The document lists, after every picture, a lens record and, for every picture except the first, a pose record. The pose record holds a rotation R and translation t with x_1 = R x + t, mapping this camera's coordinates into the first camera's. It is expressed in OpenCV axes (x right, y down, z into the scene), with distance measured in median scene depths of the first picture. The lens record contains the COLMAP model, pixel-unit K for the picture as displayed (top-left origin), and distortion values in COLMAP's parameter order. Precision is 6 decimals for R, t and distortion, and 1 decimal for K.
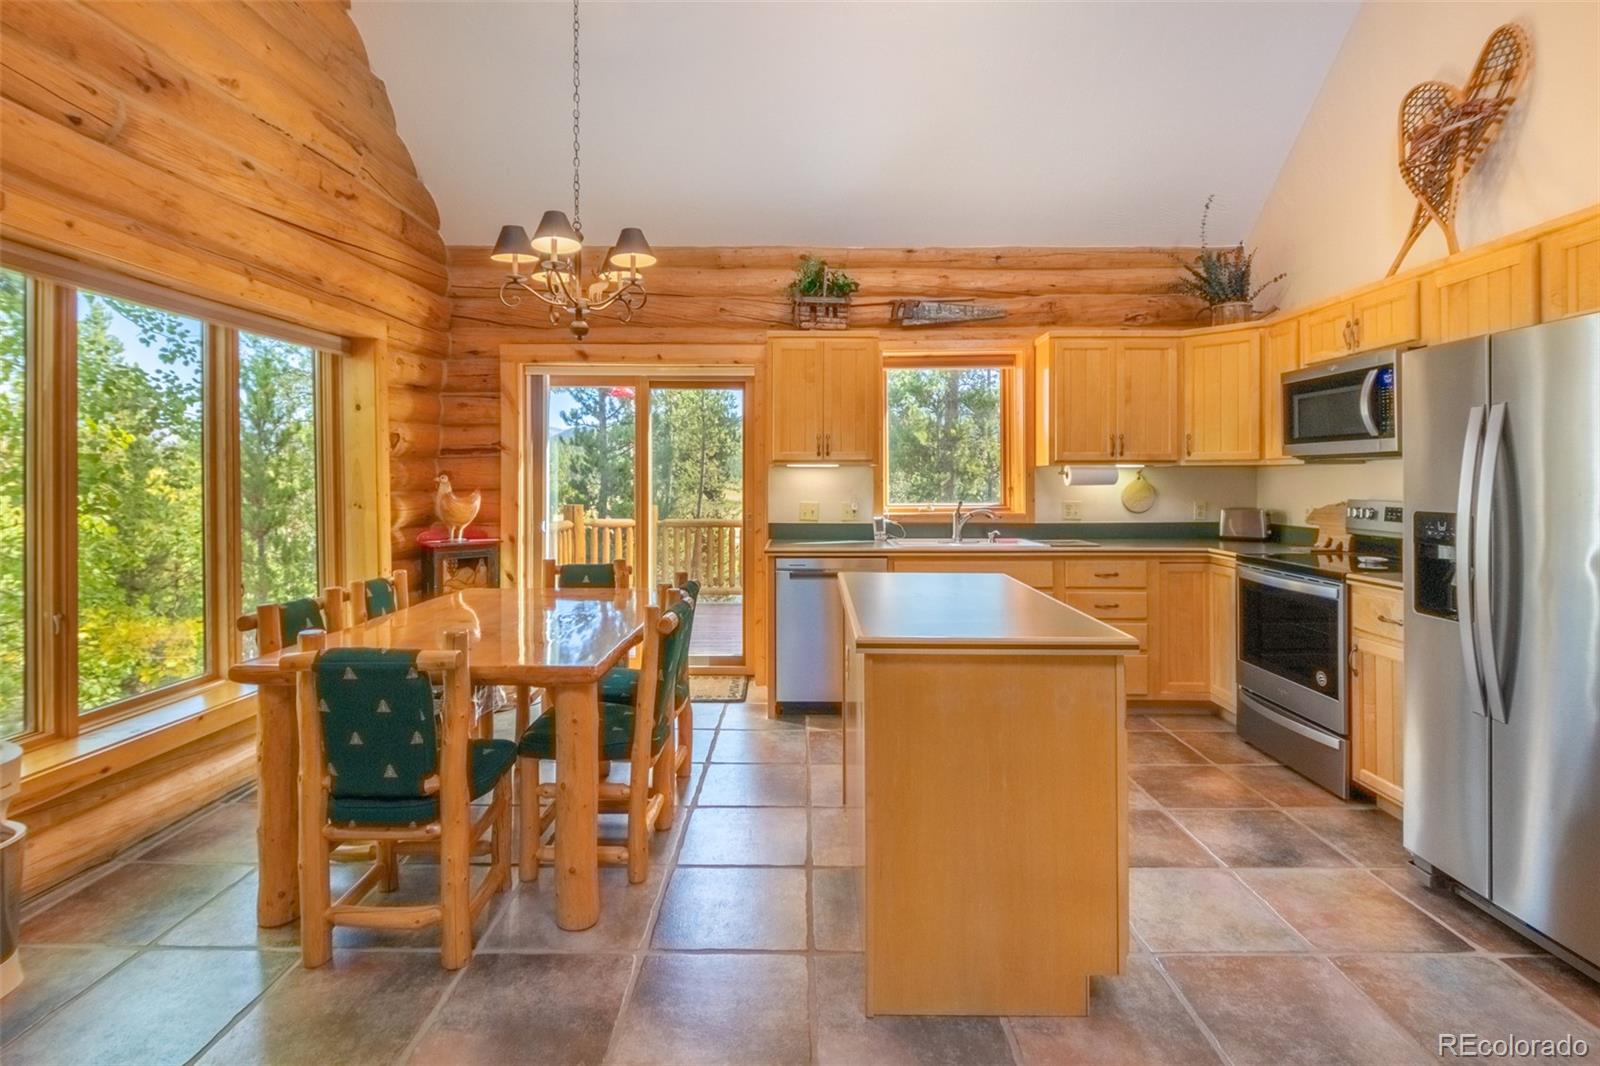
lens RADIAL K [[768.7, 0, 795.4], [0, 768.7, 479.8], [0, 0, 1]] dist [0.001344, 0.000256]
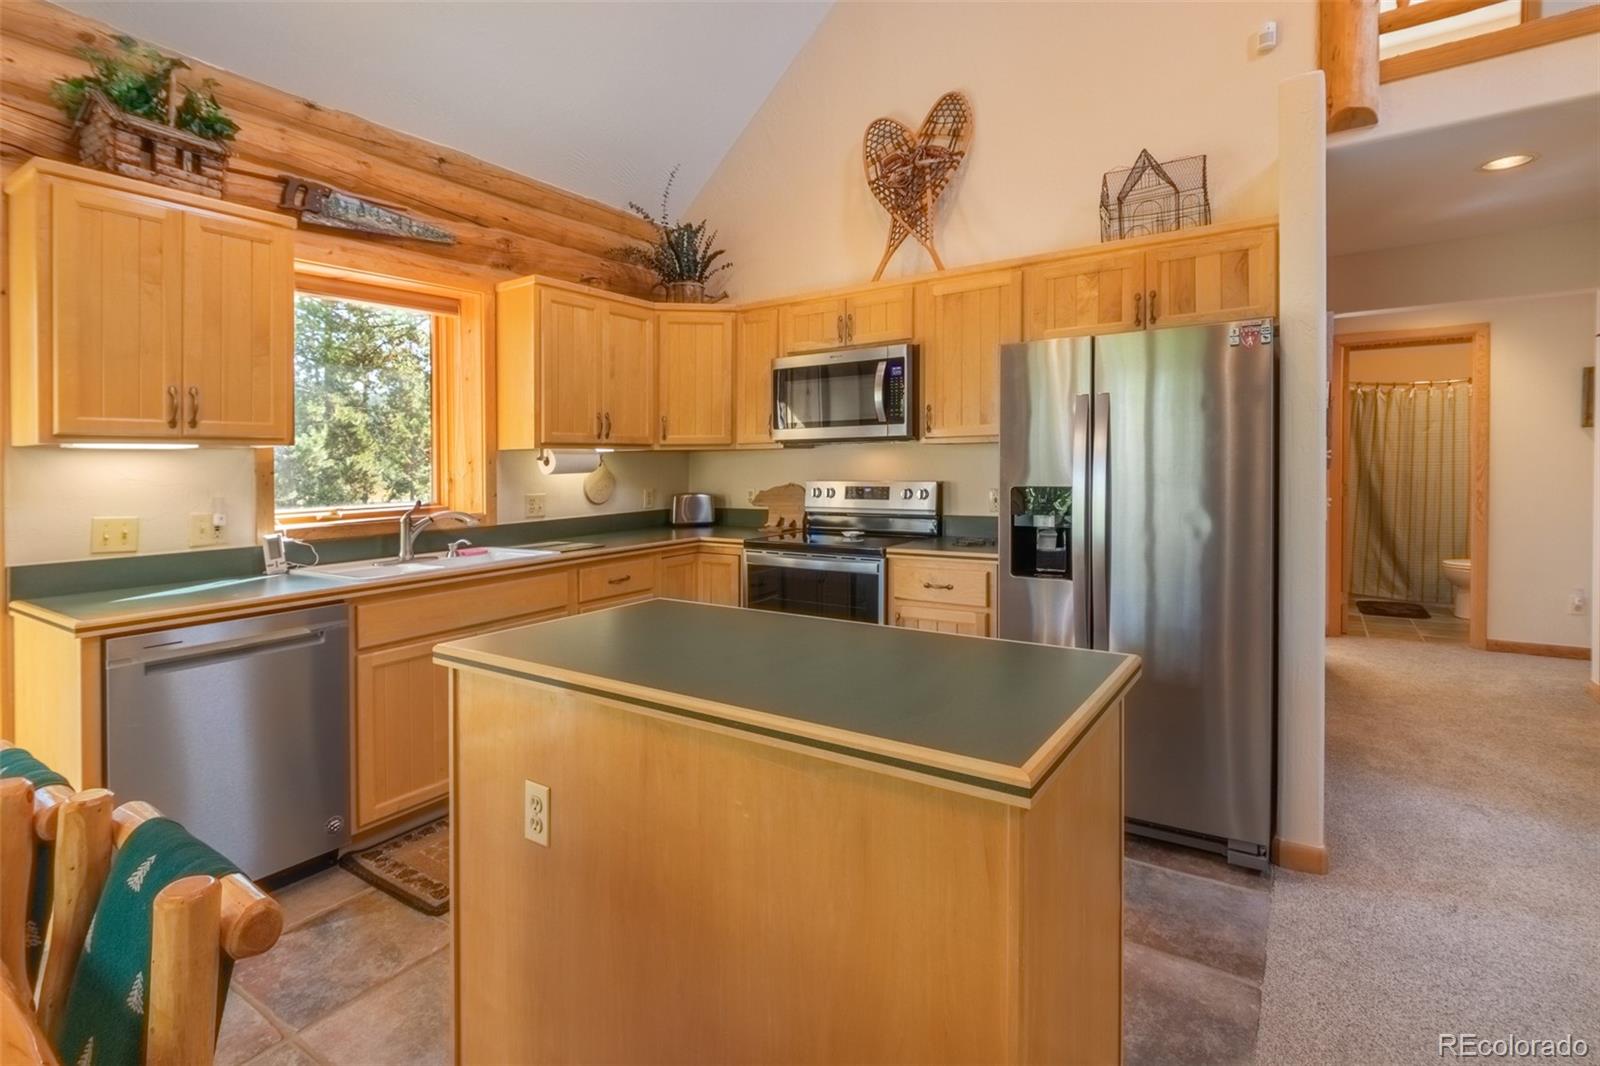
lens RADIAL K [[770.4, 0, 791.0], [0, 770.4, 470.2], [0, 0, 1]] dist [-0.000224, 0.000609]
pose [[0.555570, -0.016420, 0.831308, -0.169573], [0.016817, 0.999822, 0.008509, 0.000686], [-0.831300, 0.009252, 0.555747, 0.350032]]
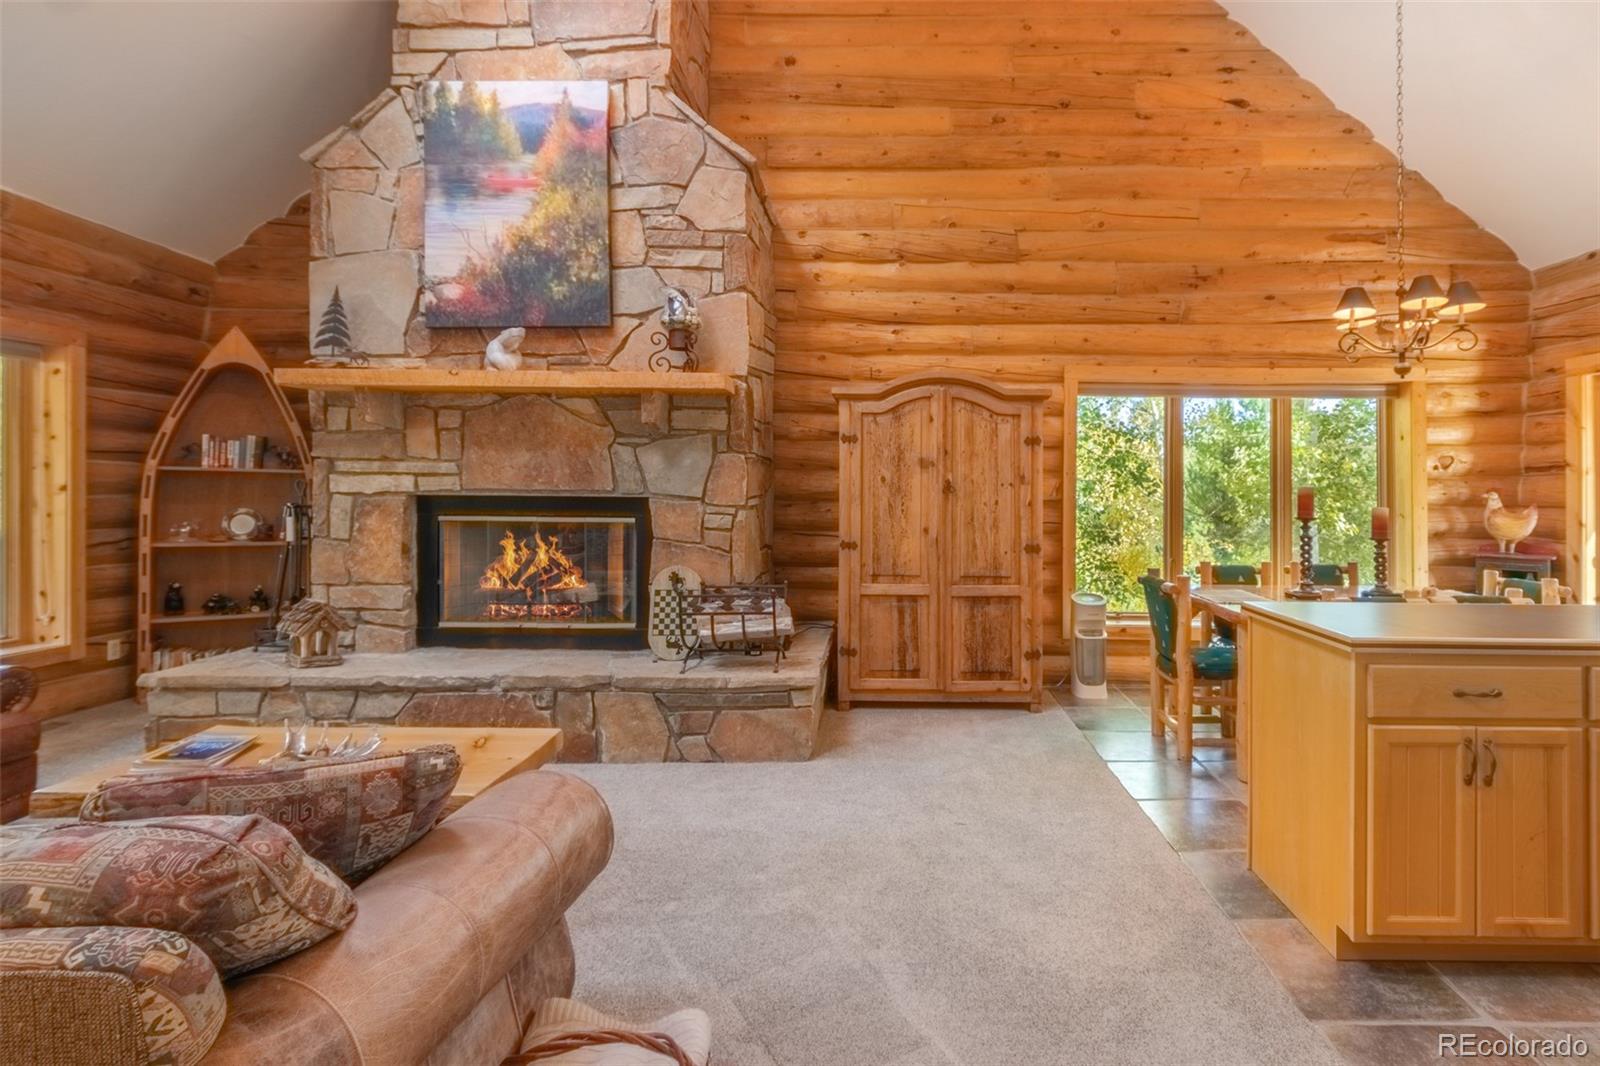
lens RADIAL K [[783.8, 0, 895.9], [0, 783.8, 526.5], [0, 0, 1]] dist [0.010185, -0.016798]
pose [[0.016853, 0.047379, -0.998735, 0.638477], [-0.009752, 0.998837, 0.047219, -0.001498], [0.999810, 0.008944, 0.017295, 0.135609]]
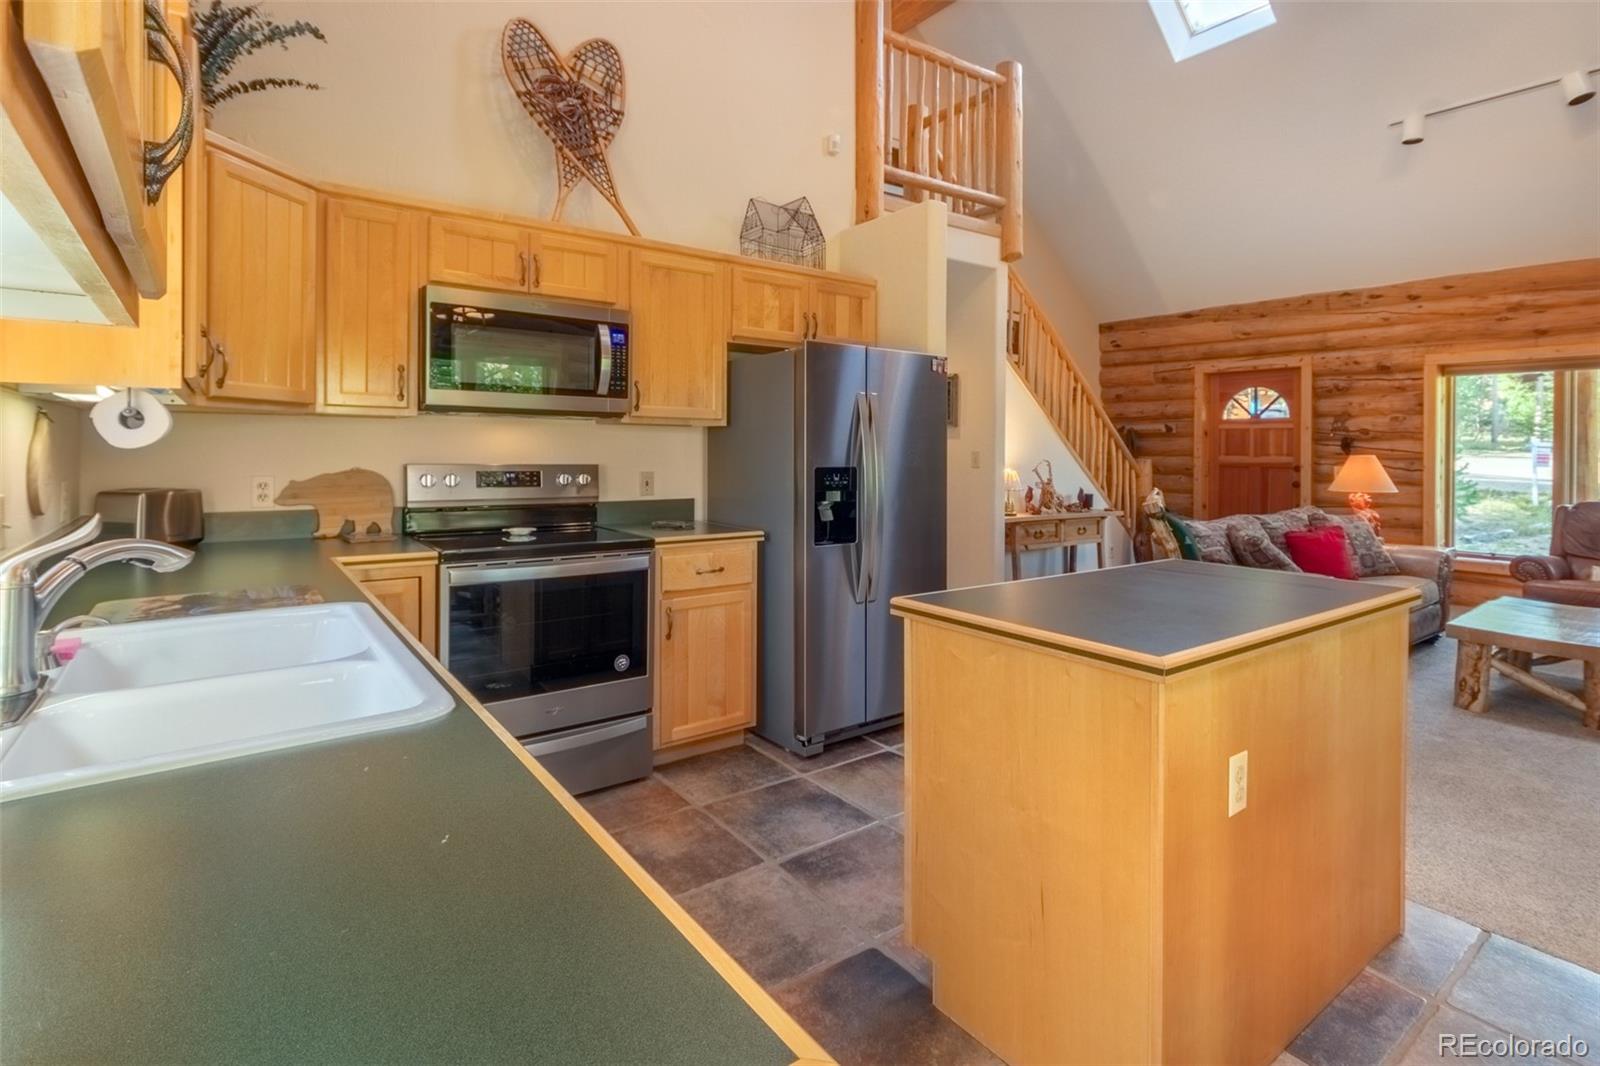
lens RADIAL K [[790.2, 0, 789.1], [0, 790.2, 433.2], [0, 0, 1]] dist [0.001007, -0.000053]
pose [[-0.600588, 0.008987, 0.799508, -0.117410], [-0.010206, 0.999769, -0.018905, 0.004820], [-0.799493, -0.019514, -0.600358, 0.971621]]
